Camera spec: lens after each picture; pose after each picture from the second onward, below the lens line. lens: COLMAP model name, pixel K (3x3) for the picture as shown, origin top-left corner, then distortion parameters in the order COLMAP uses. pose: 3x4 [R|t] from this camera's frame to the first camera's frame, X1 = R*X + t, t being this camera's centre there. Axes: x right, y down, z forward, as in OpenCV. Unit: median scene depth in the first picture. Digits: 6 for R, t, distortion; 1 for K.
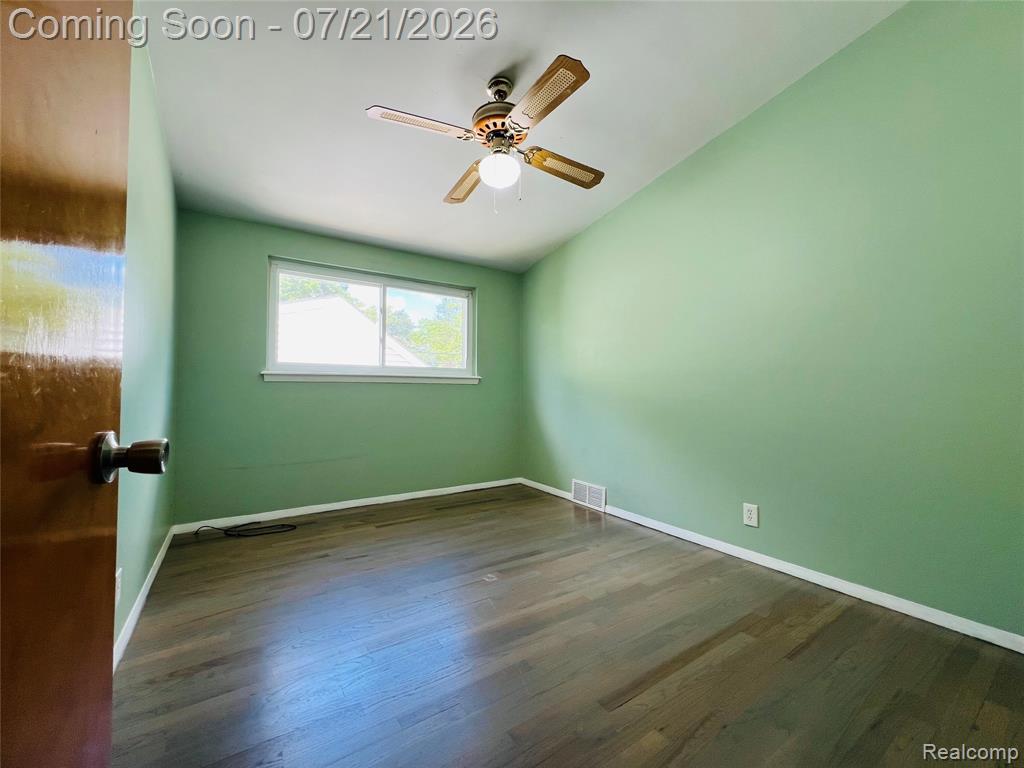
lens RADIAL K [[411.0, 0, 509.9], [0, 411.0, 381.4], [0, 0, 1]] dist [-0.002417, -0.000316]
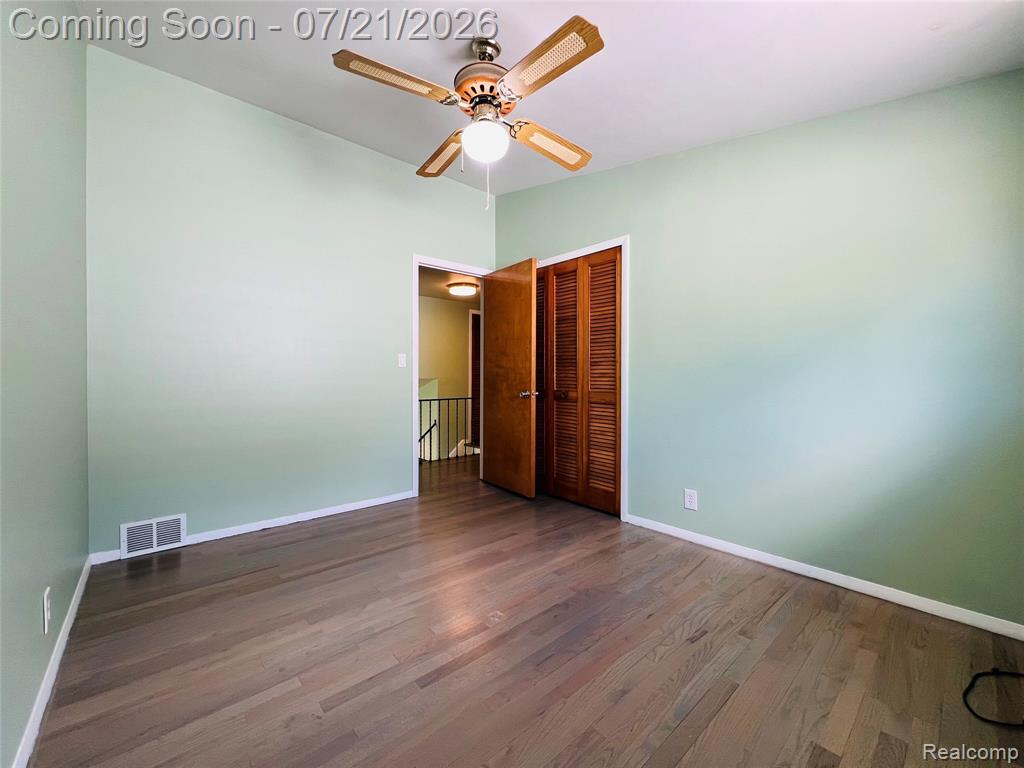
lens RADIAL K [[411.0, 0, 509.9], [0, 411.0, 381.4], [0, 0, 1]] dist [-0.002417, -0.000316]
pose [[-0.990814, -0.007531, -0.135024, 0.039120], [-0.006799, 0.999960, -0.005882, 0.009334], [0.135063, -0.004910, -0.990825, 1.827635]]
